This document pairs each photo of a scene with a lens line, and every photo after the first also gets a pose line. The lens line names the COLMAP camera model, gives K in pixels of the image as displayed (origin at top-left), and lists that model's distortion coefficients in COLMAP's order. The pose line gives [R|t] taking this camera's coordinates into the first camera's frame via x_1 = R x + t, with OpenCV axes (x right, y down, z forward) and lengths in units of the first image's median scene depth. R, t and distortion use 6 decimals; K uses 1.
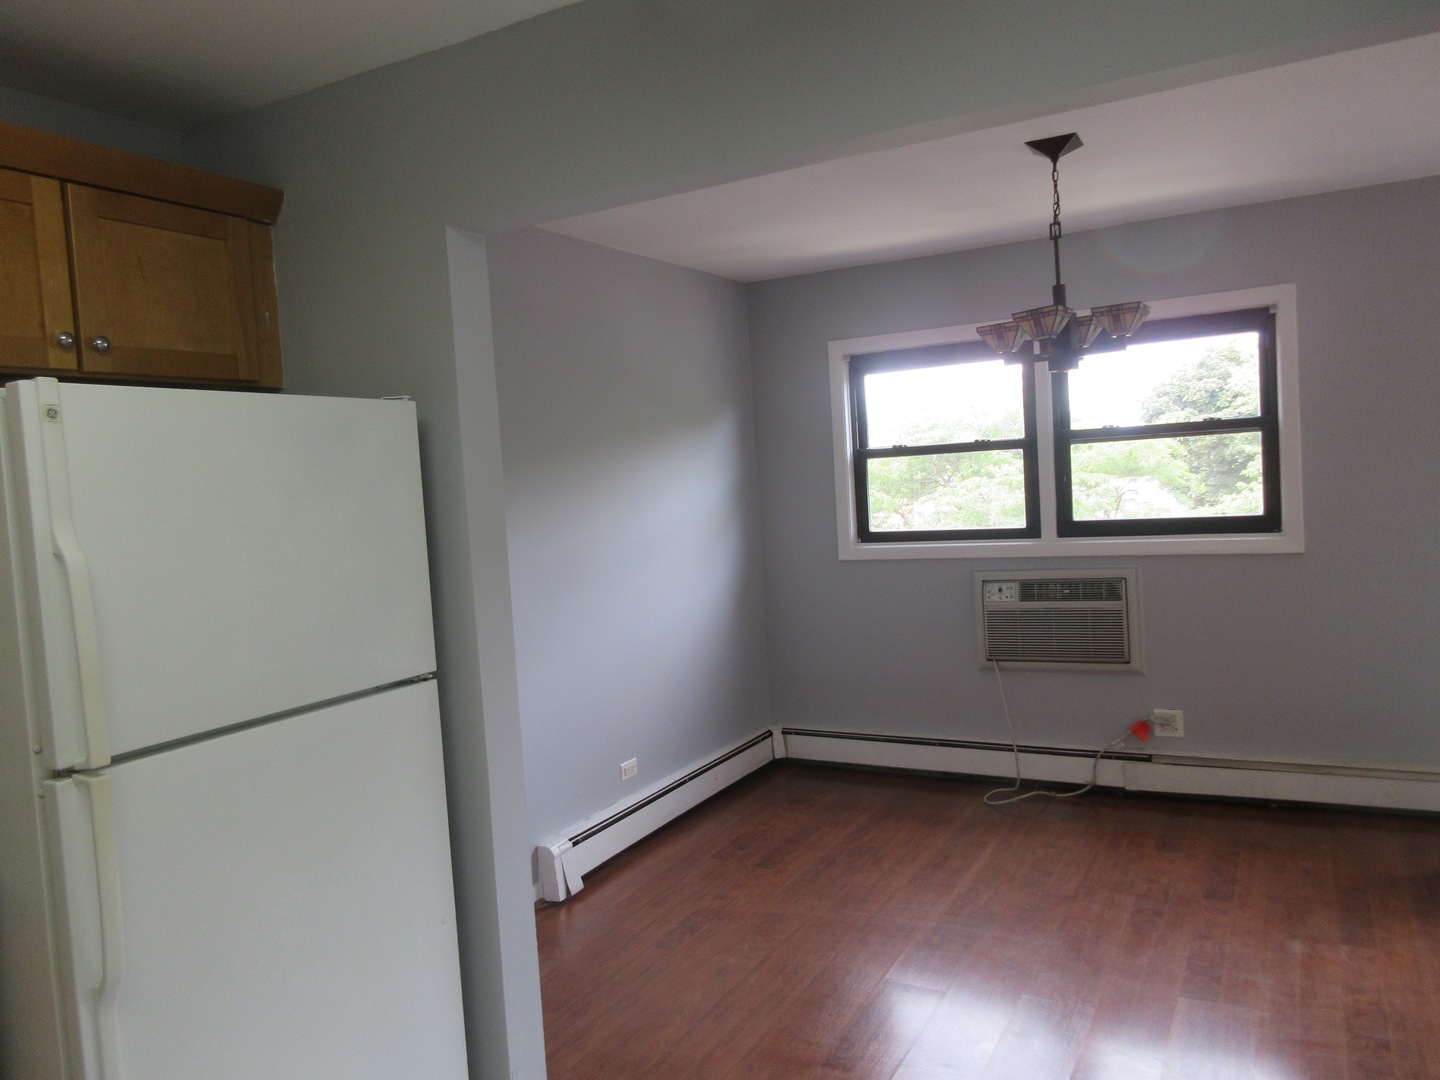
lens RADIAL K [[1073.7, 0, 719.8], [0, 1073.7, 536.5], [0, 0, 1]] dist [-0.001463, -0.001959]
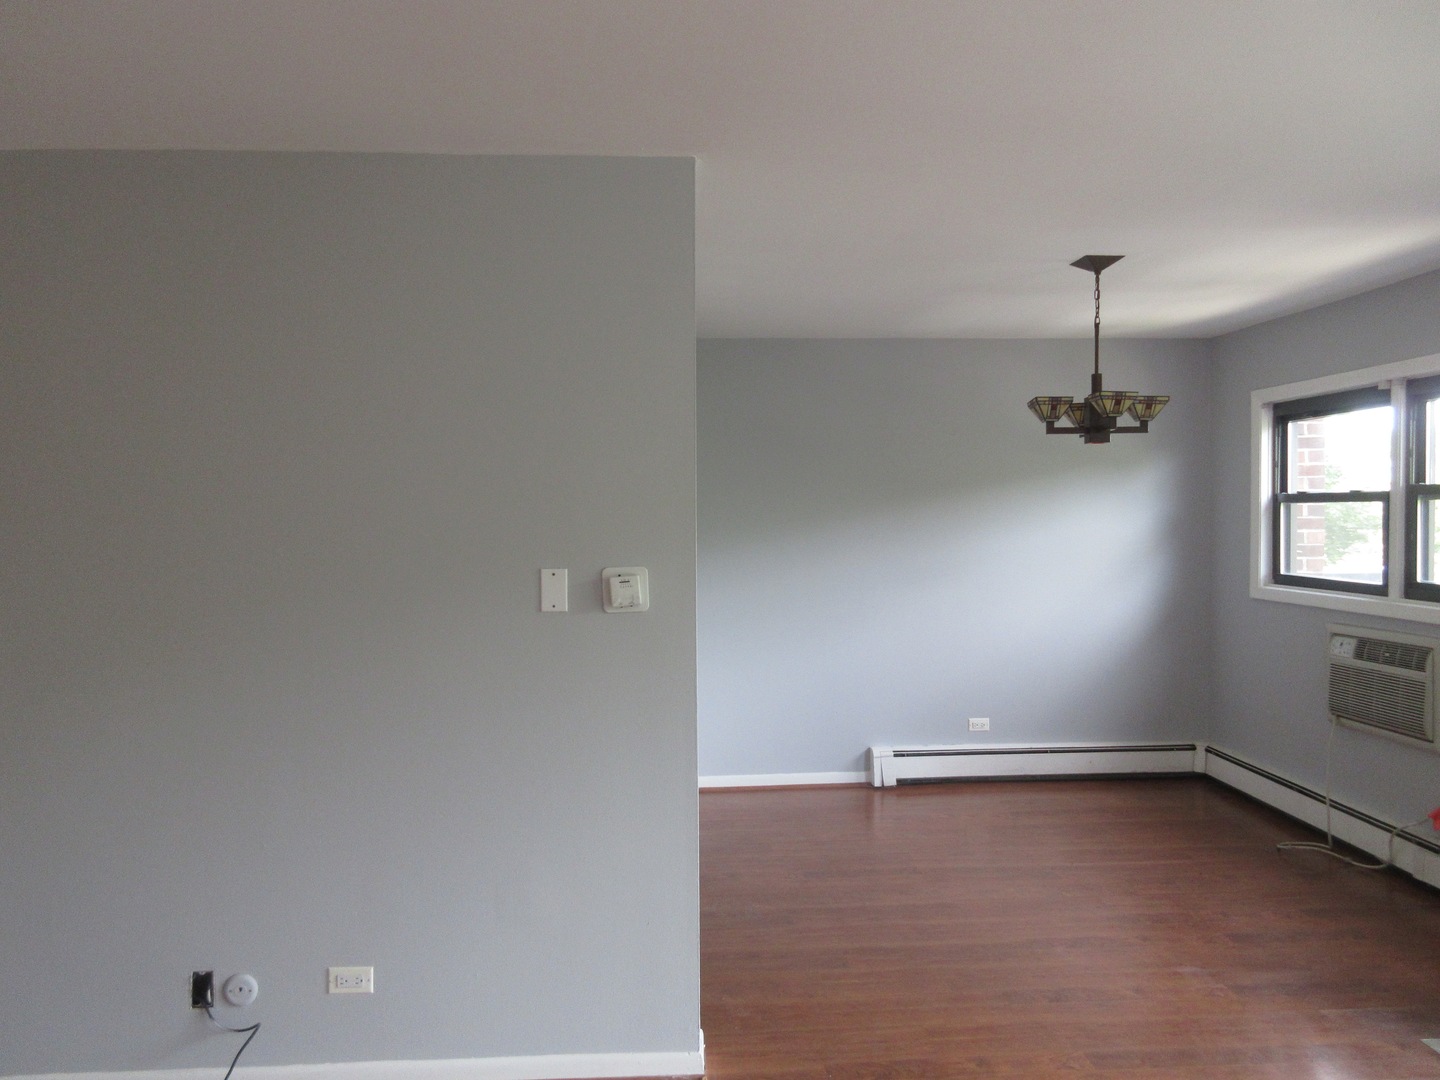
lens RADIAL K [[1073.7, 0, 720.8], [0, 1073.7, 539.2], [0, 0, 1]] dist [-0.001463, -0.001959]
pose [[0.538745, 0.080037, -0.838658, 0.785320], [-0.075833, 0.996043, 0.046343, -0.049218], [0.839049, 0.038631, 0.542682, -0.013017]]
